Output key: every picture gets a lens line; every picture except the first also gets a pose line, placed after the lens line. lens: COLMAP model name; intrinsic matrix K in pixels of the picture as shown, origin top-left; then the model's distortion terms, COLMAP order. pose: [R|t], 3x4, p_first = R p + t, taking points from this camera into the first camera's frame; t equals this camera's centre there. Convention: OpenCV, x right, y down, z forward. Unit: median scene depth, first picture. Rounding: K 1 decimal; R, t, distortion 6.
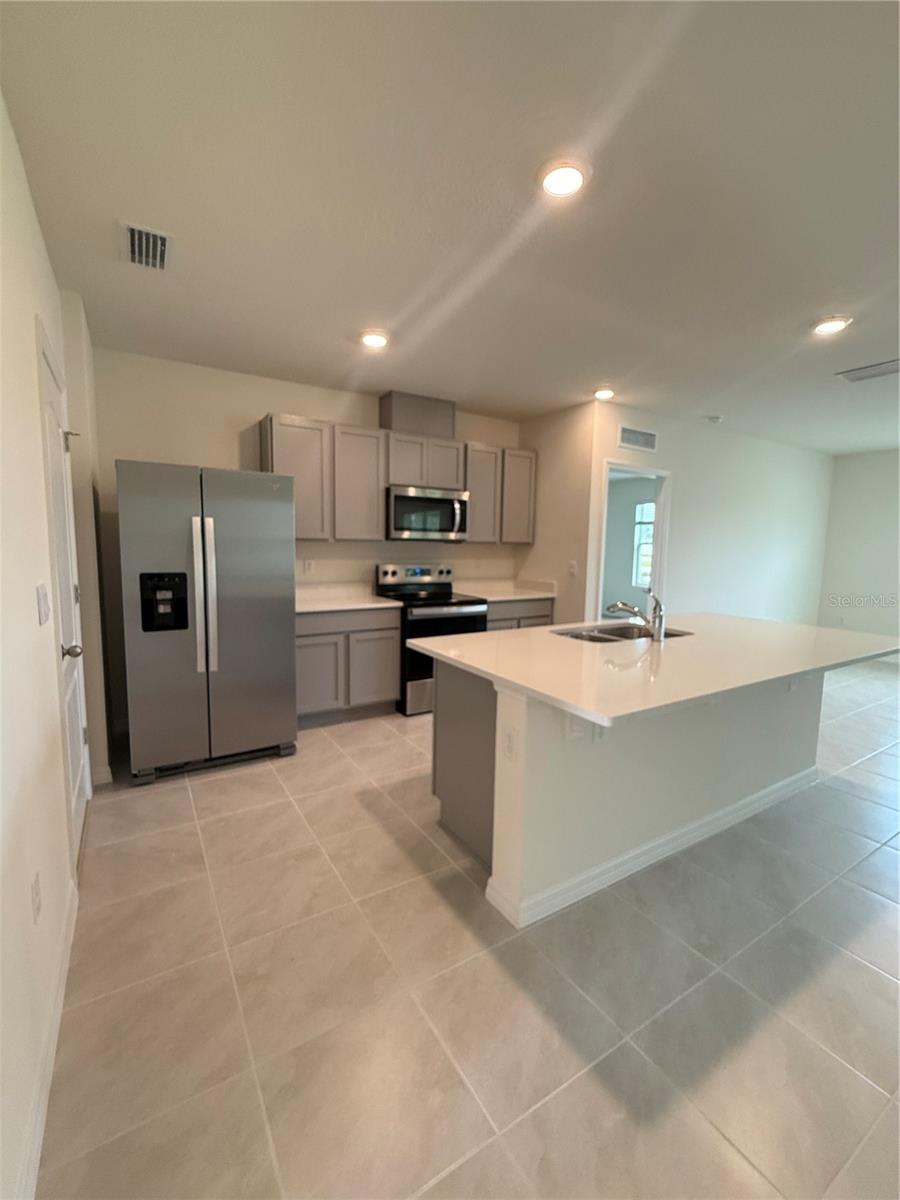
lens RADIAL K [[508.8, 0, 450.0], [0, 508.8, 600.0], [0, 0, 1]] dist [-0.000112, -0.000328]
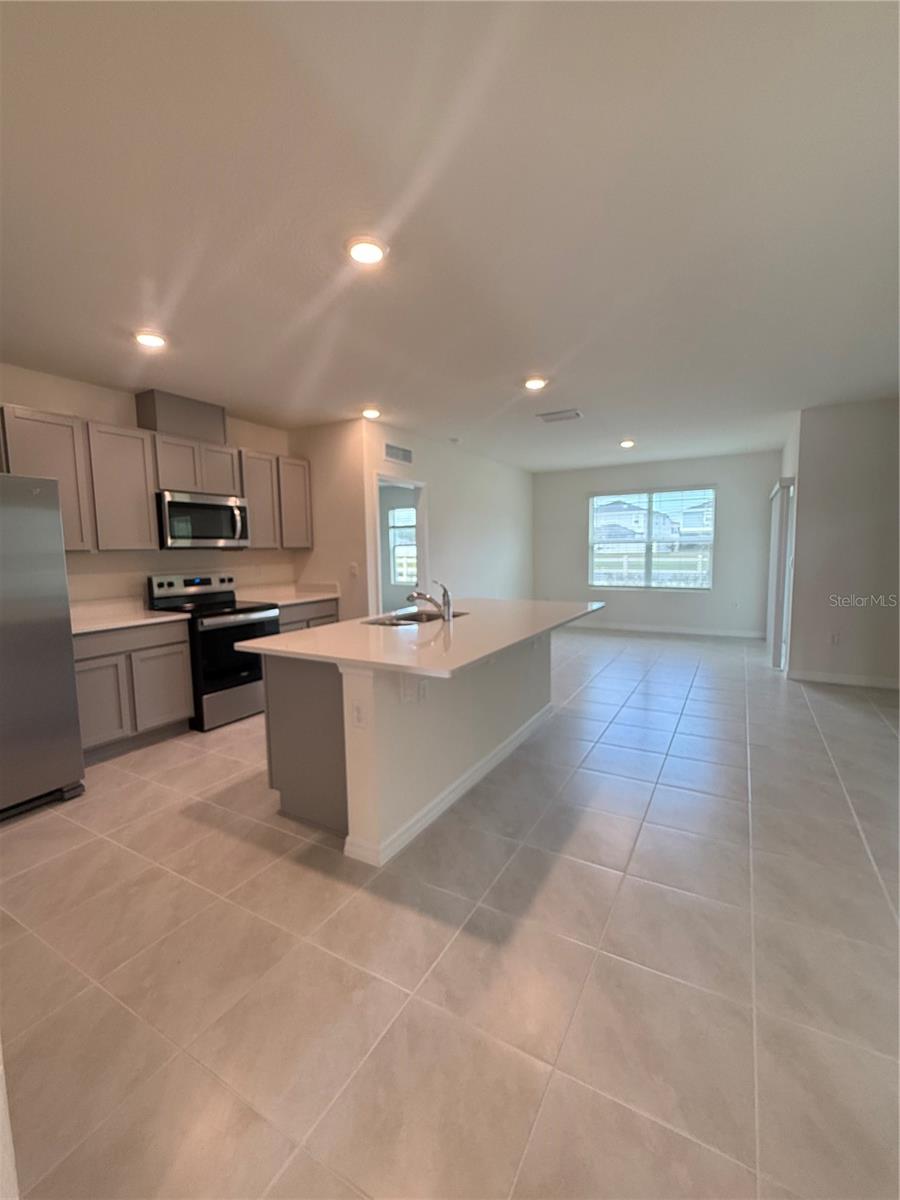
lens RADIAL K [[508.8, 0, 450.0], [0, 508.8, 600.0], [0, 0, 1]] dist [-0.000112, -0.000328]
pose [[0.881272, -0.081414, 0.465544, -0.118440], [0.085535, 0.996259, 0.012309, 0.010099], [-0.464805, 0.028973, 0.884939, -0.080811]]
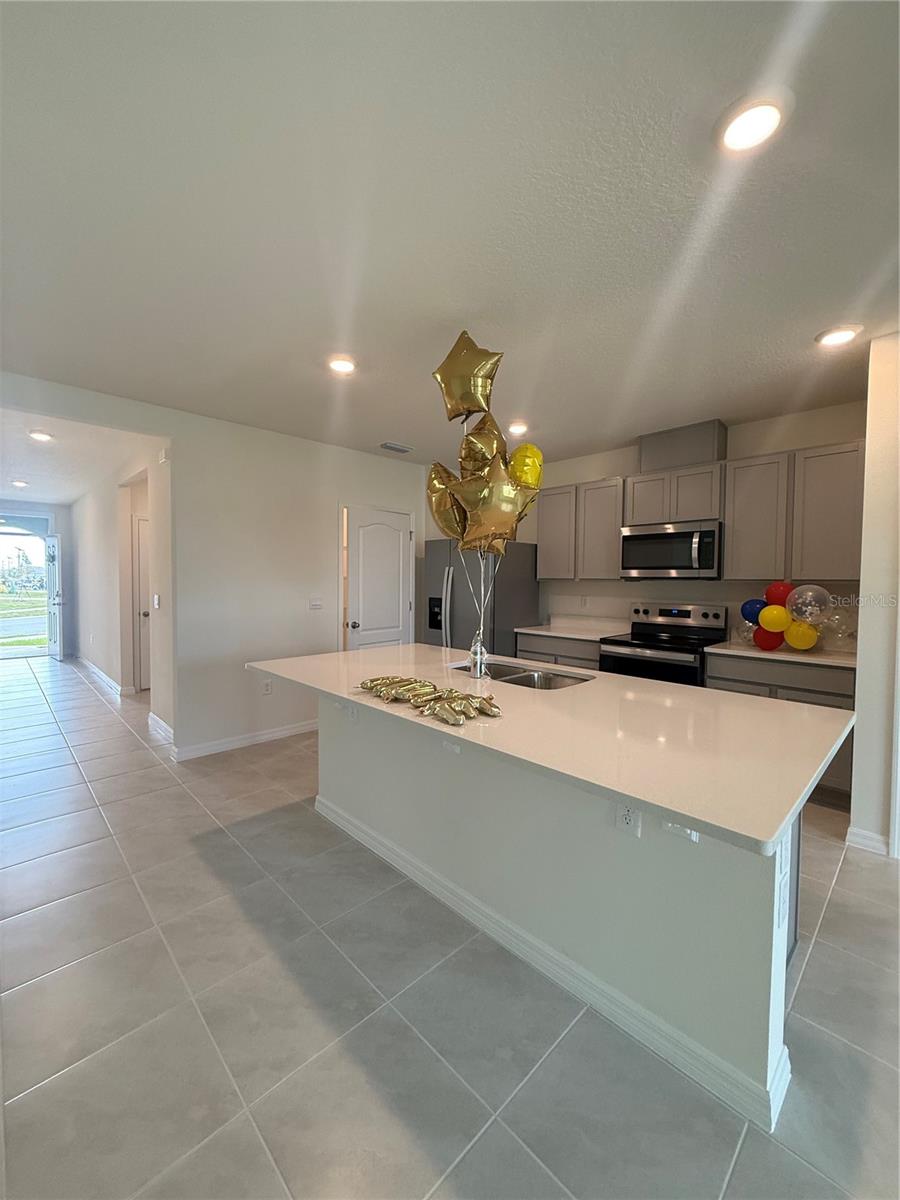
lens RADIAL K [[479.6, 0, 450.4], [0, 479.6, 595.7], [0, 0, 1]] dist [-0.000469, -0.000082]
pose [[0.210540, 0.016202, -0.977451, 0.906880], [-0.115153, 0.993313, -0.008339, -0.040796], [0.970779, 0.114312, 0.210998, 0.532110]]
